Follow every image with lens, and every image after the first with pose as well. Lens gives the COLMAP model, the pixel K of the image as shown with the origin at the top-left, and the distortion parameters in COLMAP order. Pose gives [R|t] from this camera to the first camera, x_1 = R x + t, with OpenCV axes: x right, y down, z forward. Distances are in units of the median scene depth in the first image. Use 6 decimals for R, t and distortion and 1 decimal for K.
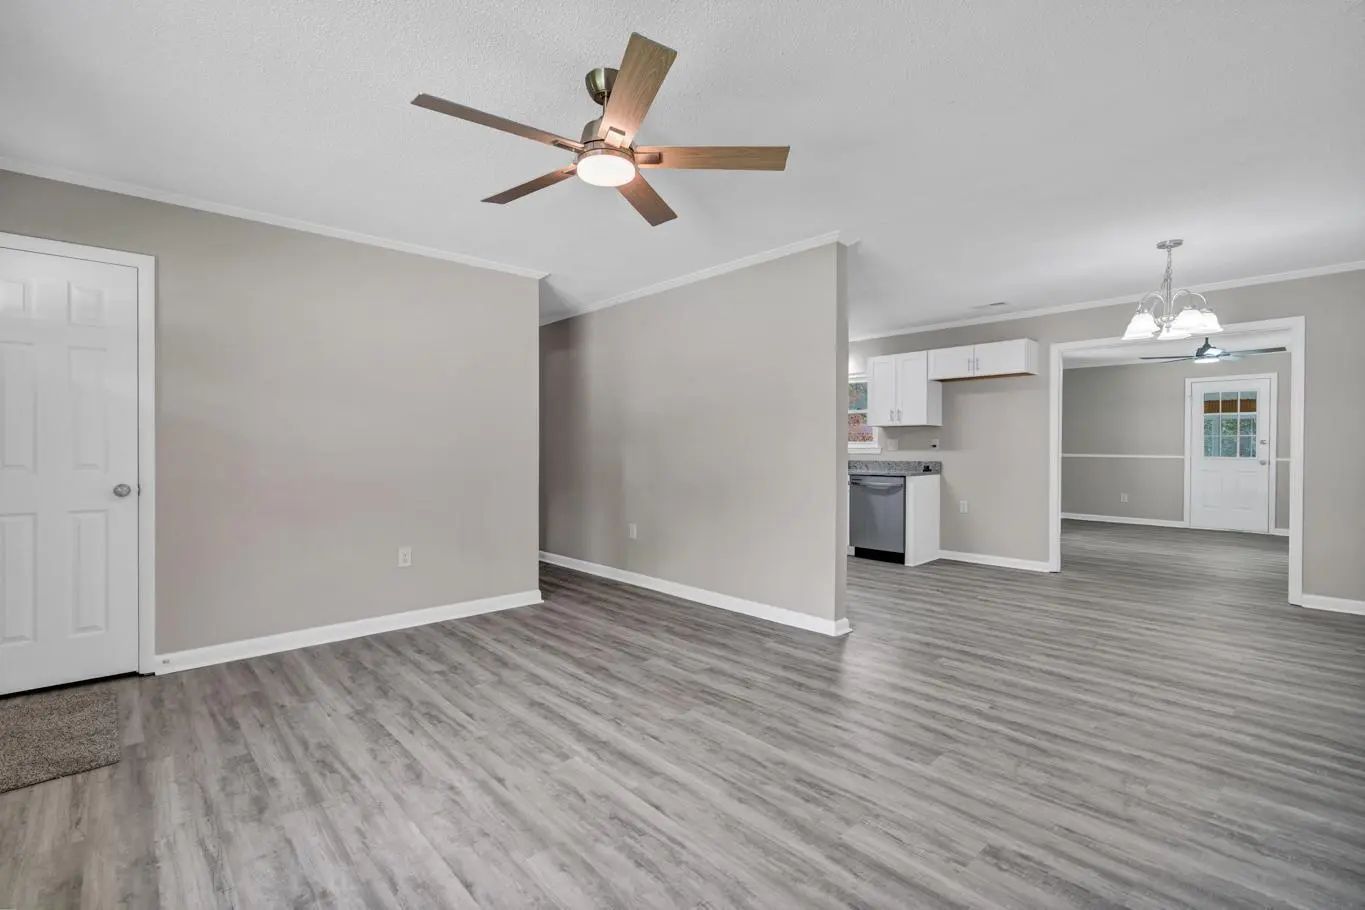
lens RADIAL K [[628.5, 0, 689.5], [0, 628.5, 454.7], [0, 0, 1]] dist [-0.001686, 0.000433]
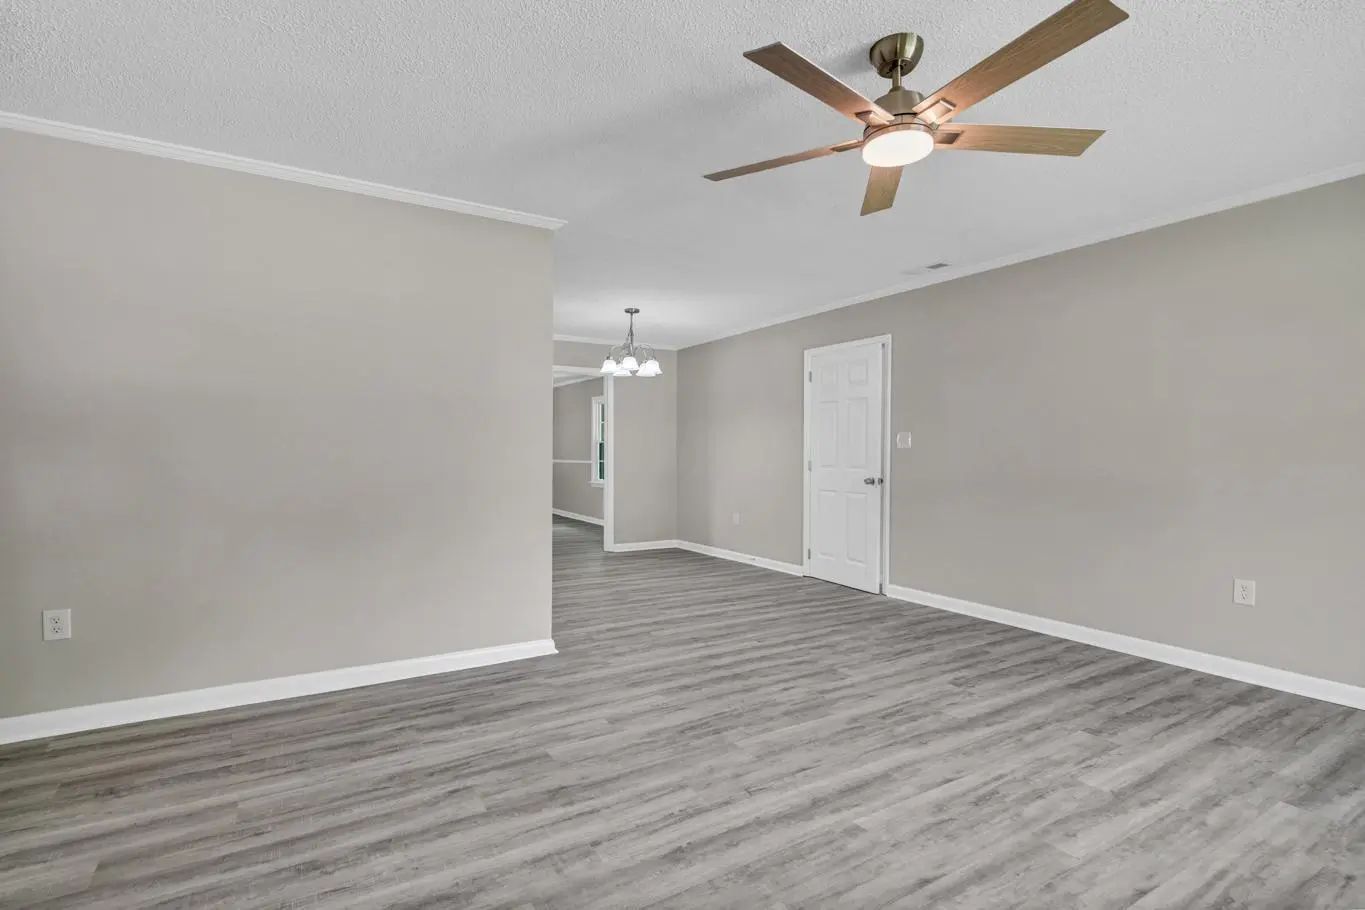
lens RADIAL K [[628.5, 0, 634.1], [0, 628.5, 462.5], [0, 0, 1]] dist [-0.001686, 0.000433]
pose [[0.232782, -0.012017, 0.972455, -0.887344], [0.006949, 0.999919, 0.010693, -0.004270], [-0.972504, 0.004268, 0.232847, 0.918757]]
